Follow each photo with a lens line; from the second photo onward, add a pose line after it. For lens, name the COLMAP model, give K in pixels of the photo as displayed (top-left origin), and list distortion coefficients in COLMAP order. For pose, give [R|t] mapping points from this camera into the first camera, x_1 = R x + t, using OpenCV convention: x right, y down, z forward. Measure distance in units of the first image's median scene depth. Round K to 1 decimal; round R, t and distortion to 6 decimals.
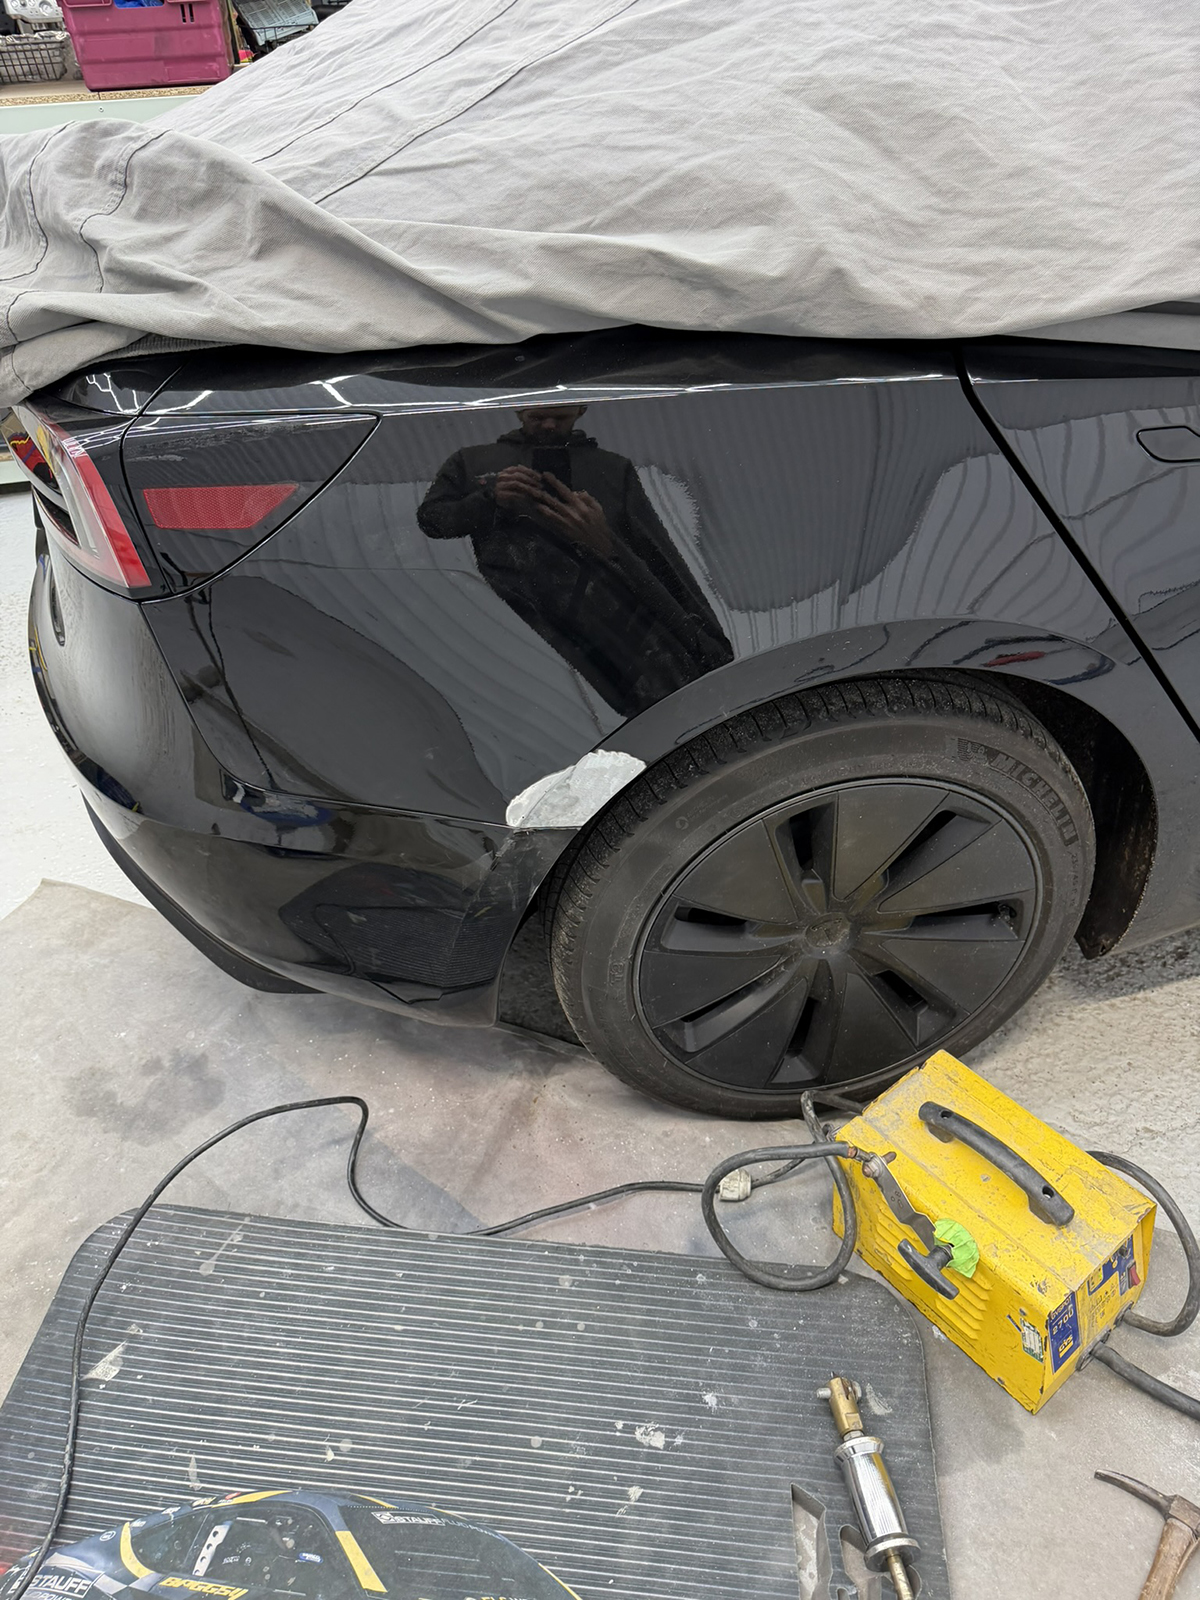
lens RADIAL K [[1173.5, 0, 595.6], [0, 1173.5, 817.9], [0, 0, 1]] dist [0.042472, -0.068851]
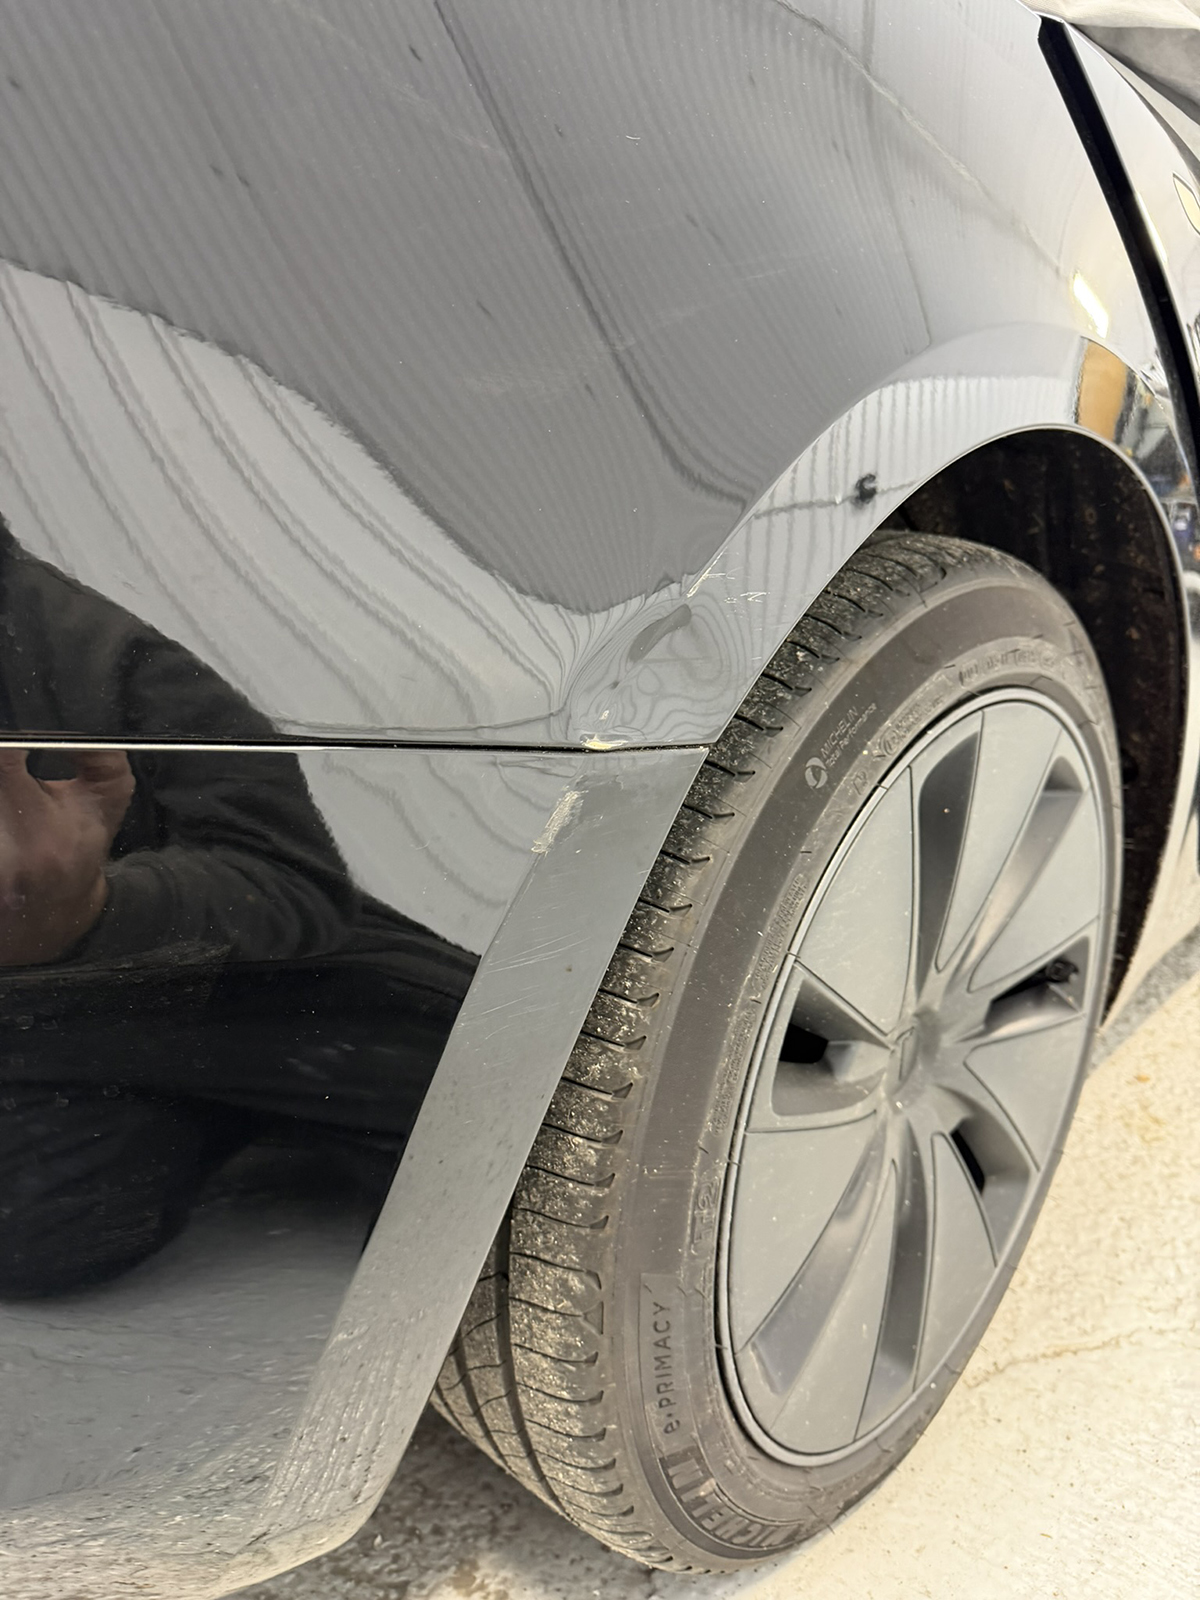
lens RADIAL K [[1173.5, 0, 595.6], [0, 1173.5, 817.9], [0, 0, 1]] dist [0.042472, -0.068851]
pose [[0.791684, -0.081095, 0.605525, -0.291078], [0.318255, 0.900787, -0.295460, 0.136049], [-0.521489, 0.426622, 0.738947, 0.756325]]
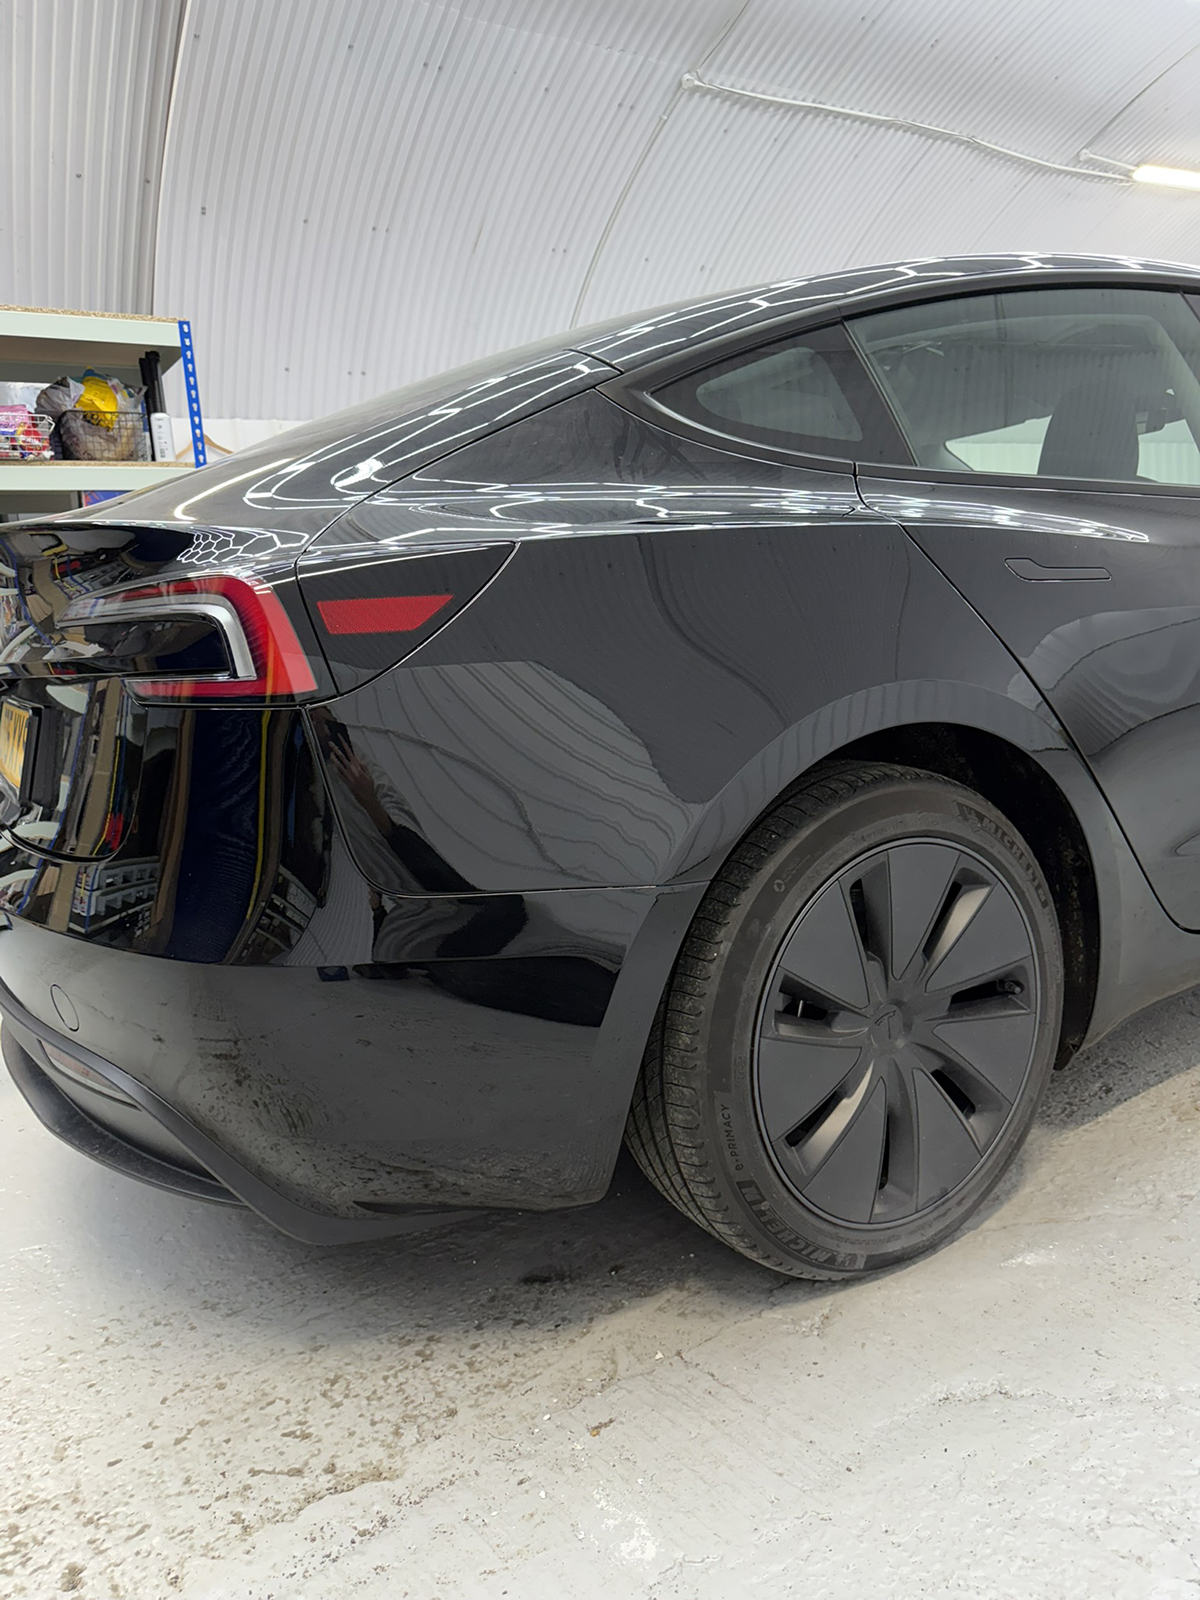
lens RADIAL K [[1173.5, 0, 595.6], [0, 1173.5, 817.9], [0, 0, 1]] dist [0.042472, -0.068851]
pose [[0.935073, -0.082513, 0.344716, -0.495254], [0.247557, 0.848056, -0.468525, 0.453631], [-0.253680, 0.523443, 0.813421, 0.112300]]
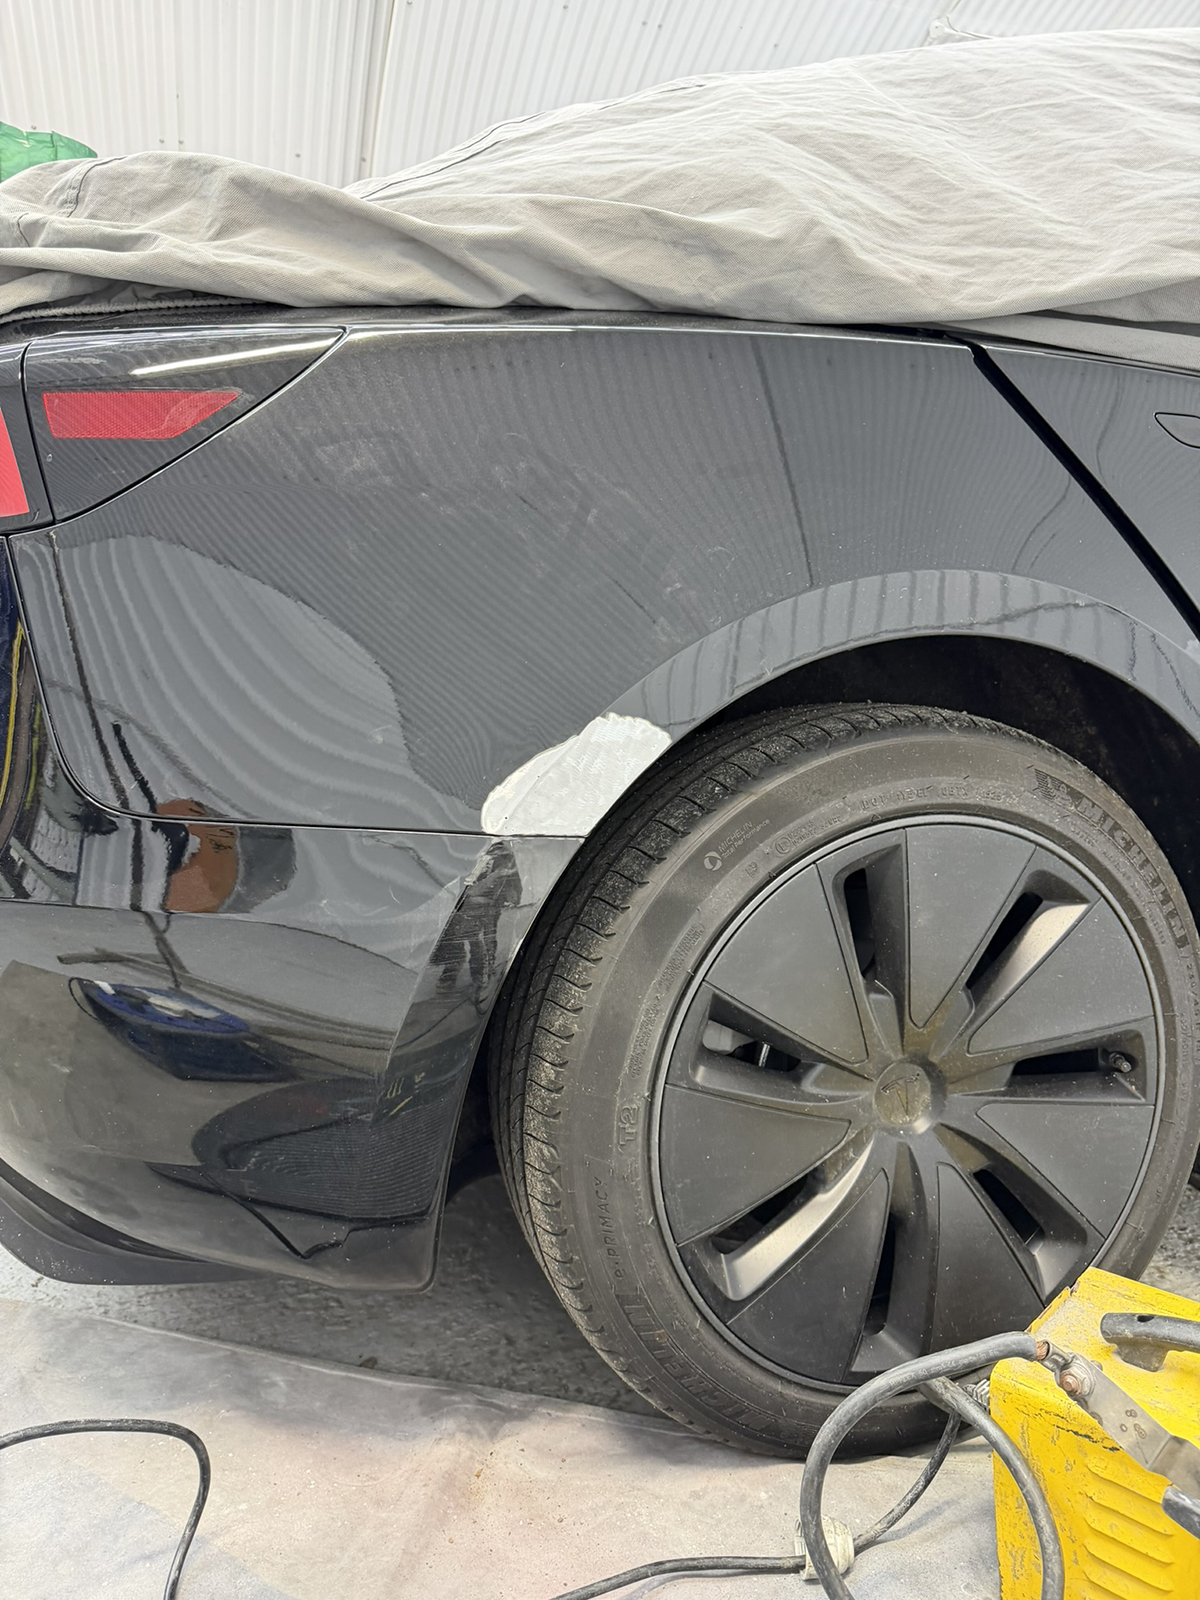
lens RADIAL K [[1162.6, 0, 581.1], [0, 1162.6, 826.8], [0, 0, 1]] dist [0.038786, -0.065919]
pose [[0.991569, 0.002086, 0.129561, -0.110394], [0.065939, 0.852608, -0.518374, 0.382776], [-0.111546, 0.522547, 0.845282, 0.400352]]
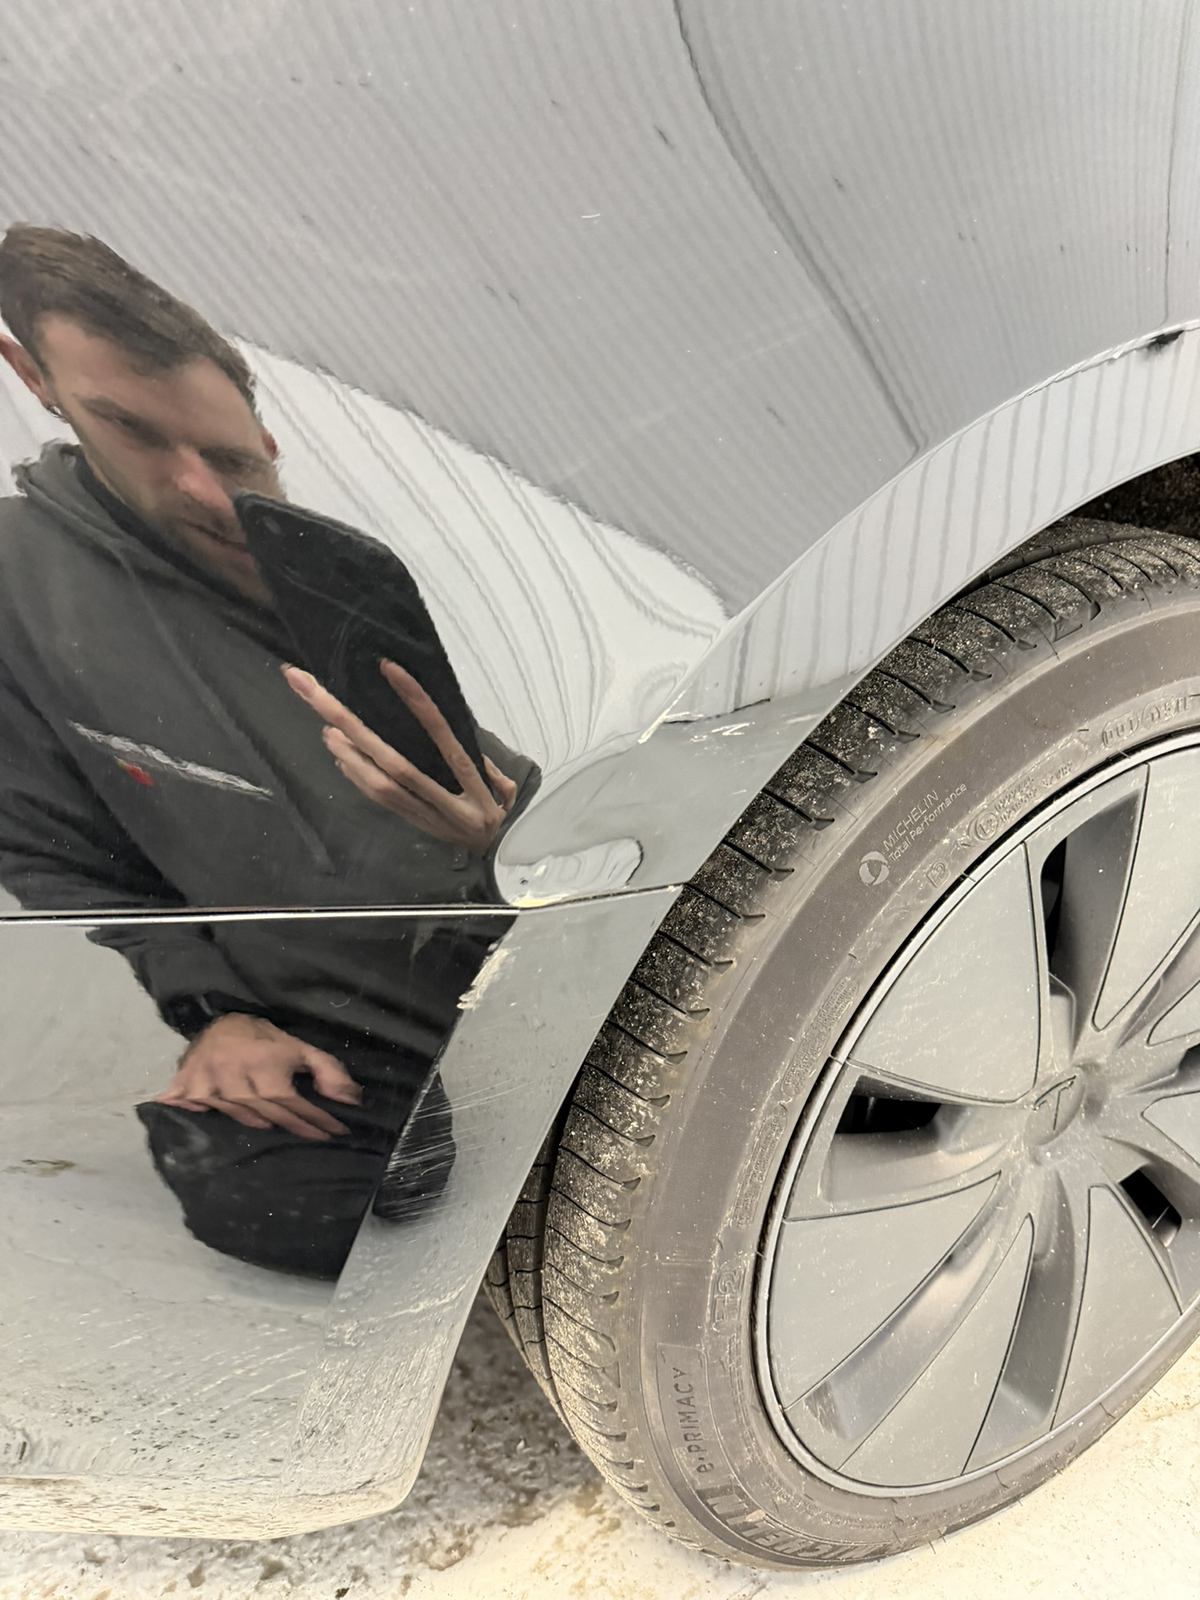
lens RADIAL K [[1155.5, 0, 598.4], [0, 1155.5, 827.8], [0, 0, 1]] dist [-0.000470, -0.003326]
pose [[0.945917, -0.112713, 0.304200, -0.148874], [0.187732, 0.954928, -0.229935, 0.069713], [-0.264573, 0.274607, 0.924442, 0.685307]]
